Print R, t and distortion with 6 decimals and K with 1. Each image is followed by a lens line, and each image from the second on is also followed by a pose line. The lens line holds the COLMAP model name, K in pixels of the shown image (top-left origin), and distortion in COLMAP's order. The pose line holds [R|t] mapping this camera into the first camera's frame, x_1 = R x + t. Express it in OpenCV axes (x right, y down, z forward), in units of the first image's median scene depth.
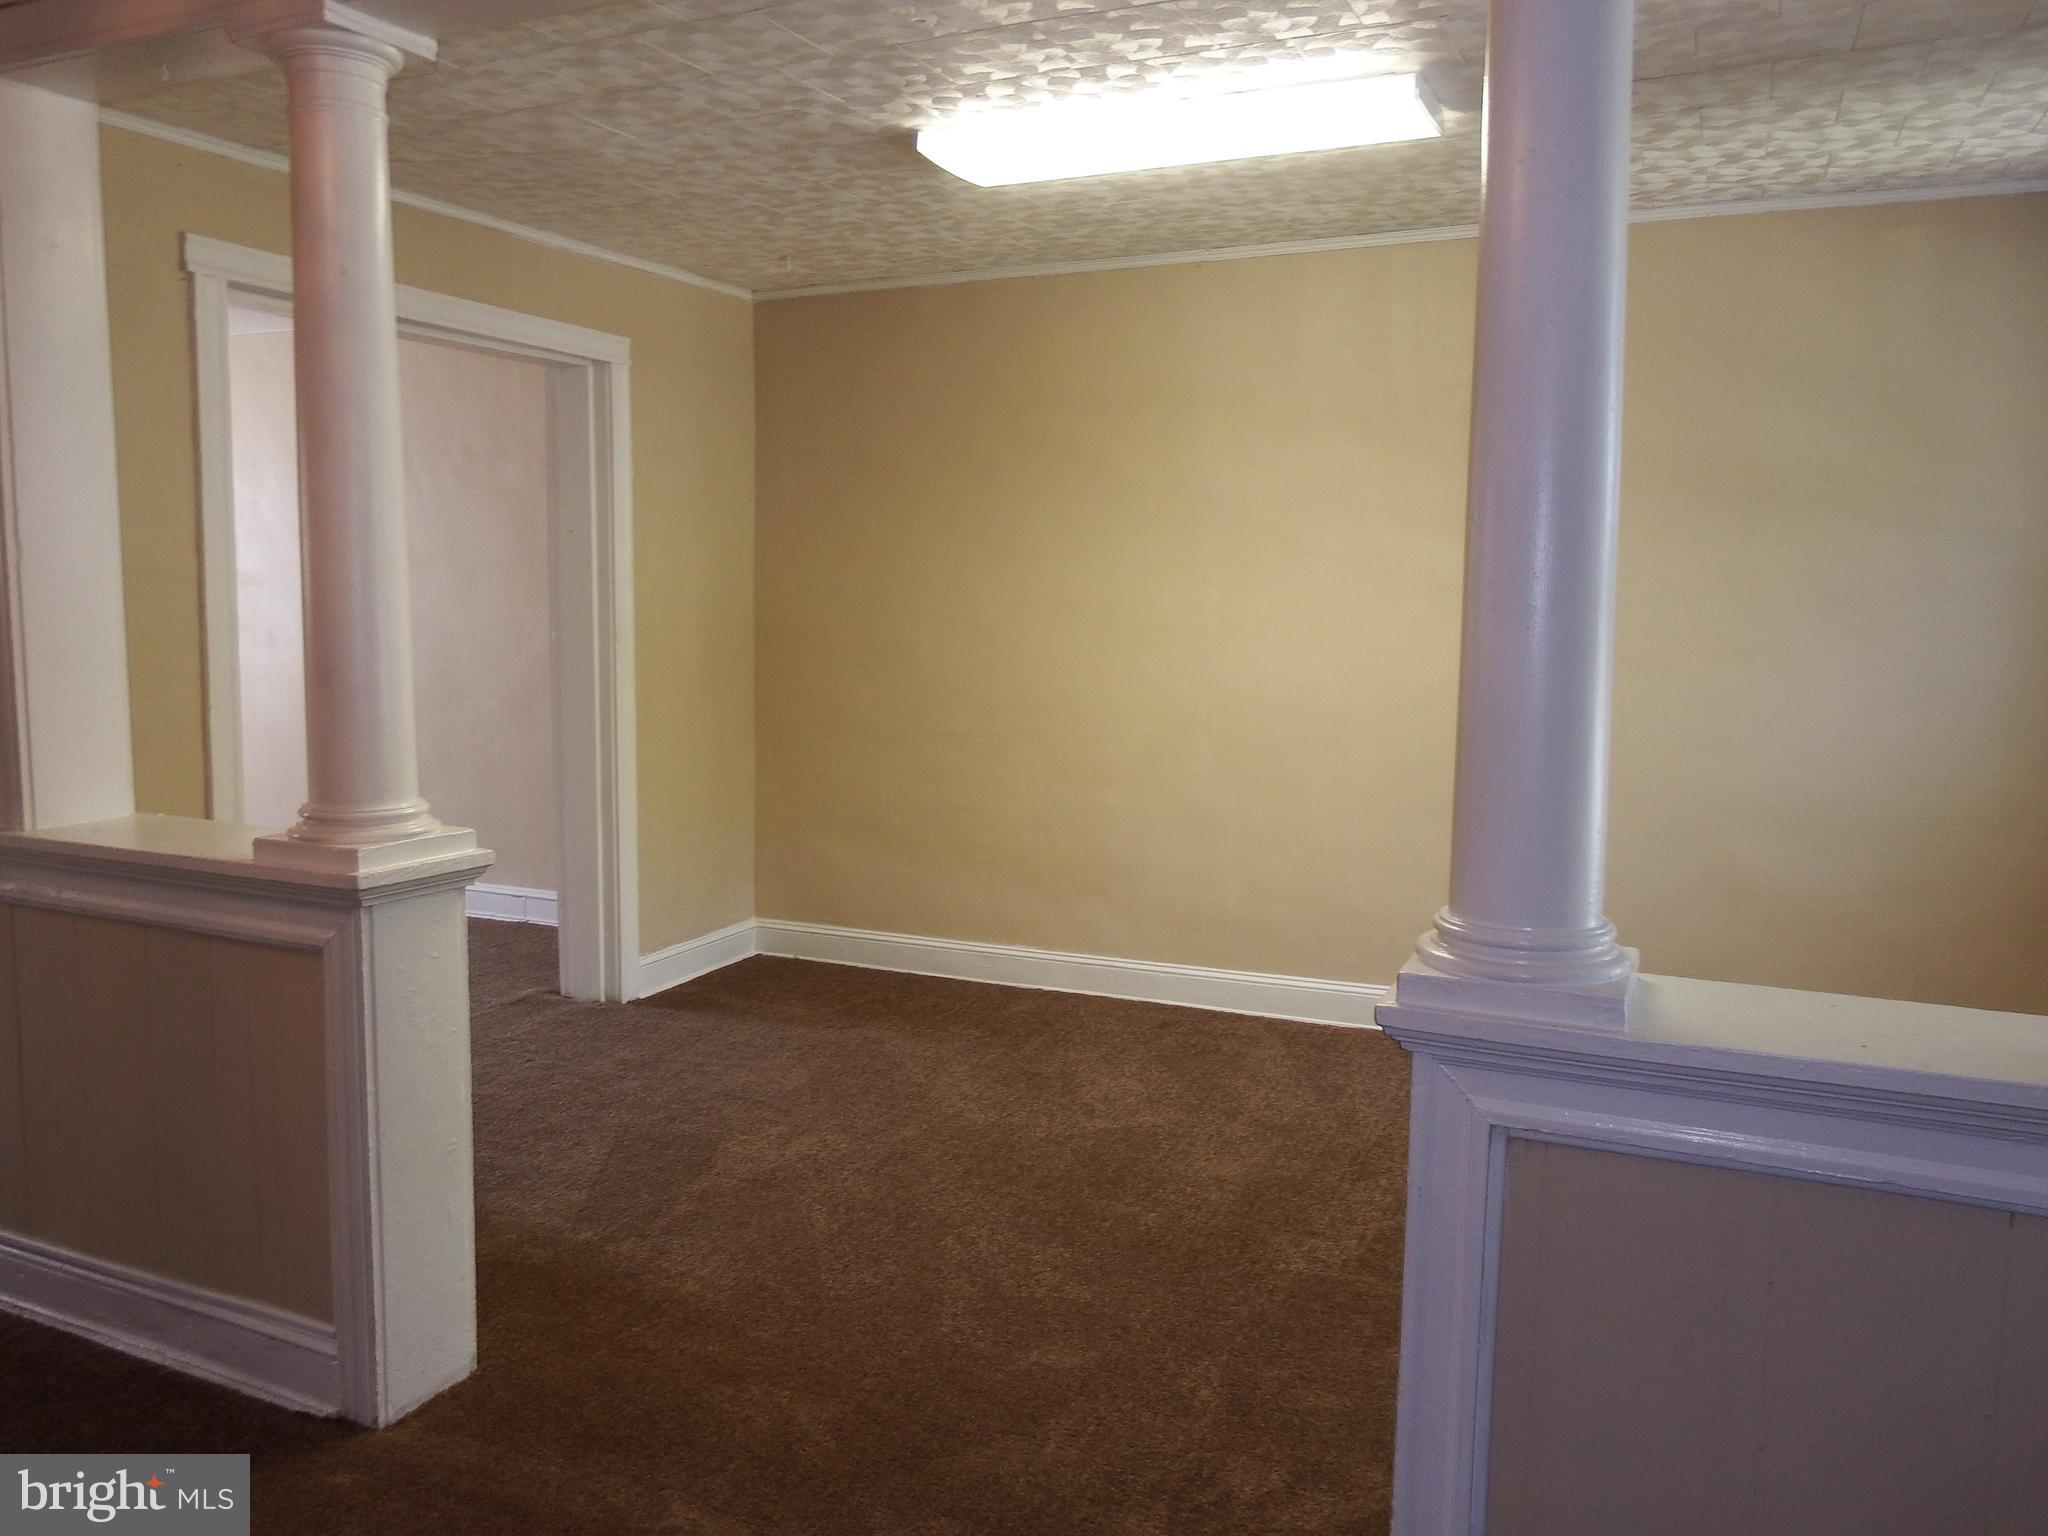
lens RADIAL K [[1616.3, 0, 1022.1], [0, 1616.3, 766.7], [0, 0, 1]] dist [0.012068, 0.016774]
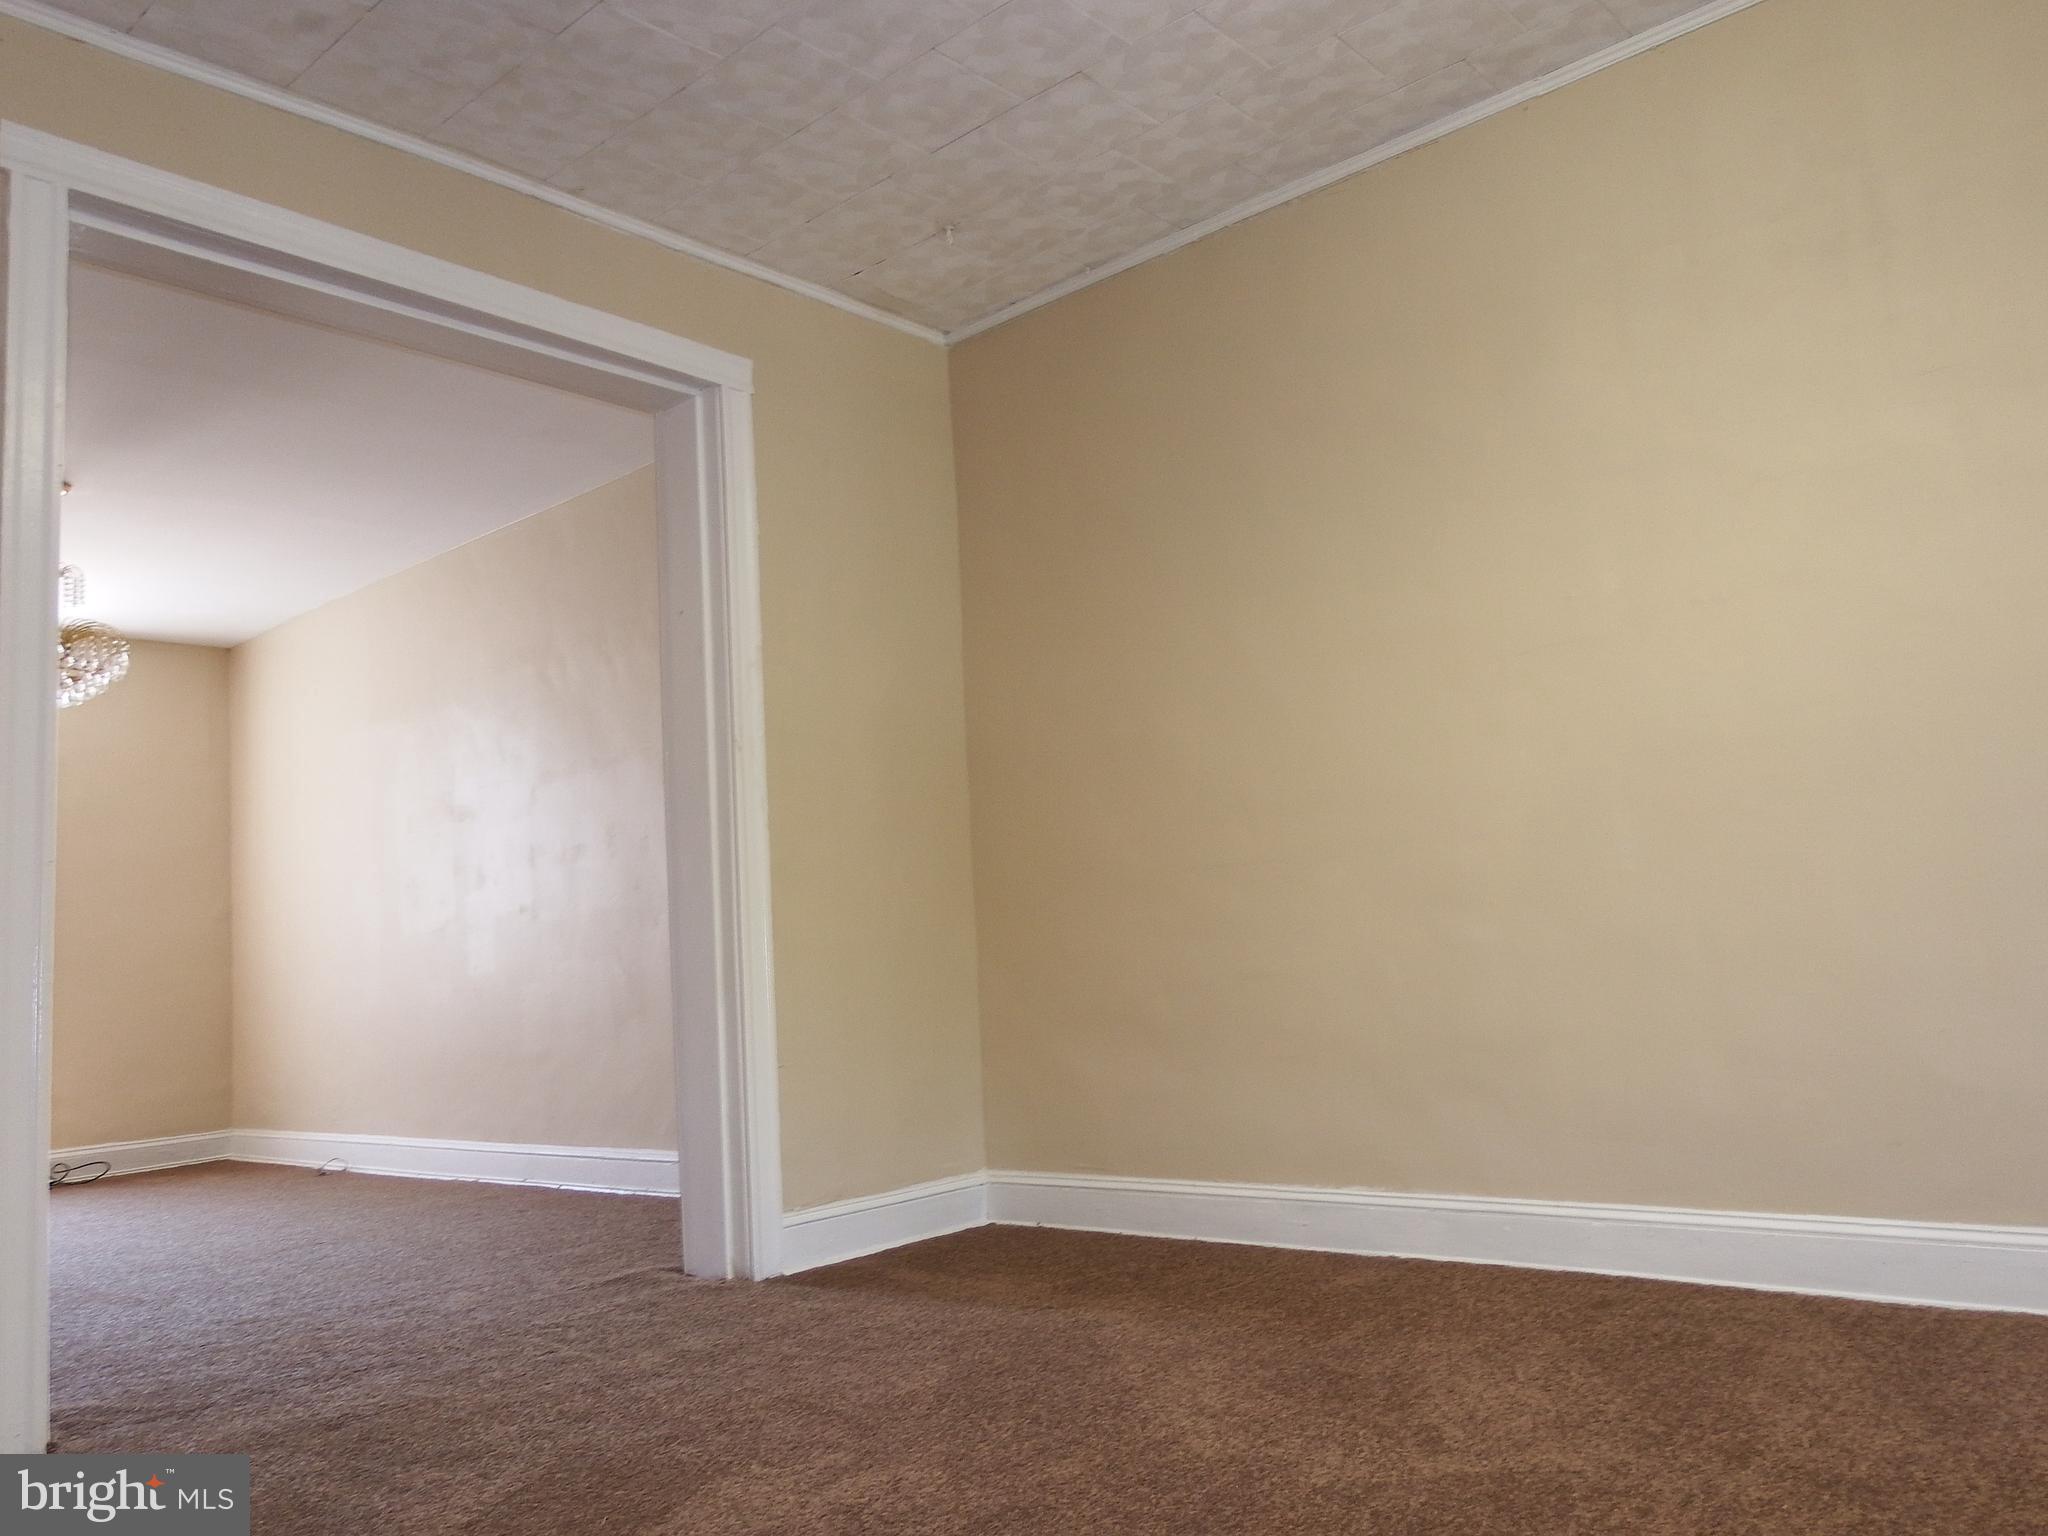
lens RADIAL K [[1616.3, 0, 1012.2], [0, 1616.3, 773.5], [0, 0, 1]] dist [0.012068, 0.016774]
pose [[0.958107, -0.095405, -0.270055, 0.059487], [0.033570, 0.973798, -0.224925, 0.097204], [0.284438, 0.206436, 0.936205, 0.360554]]
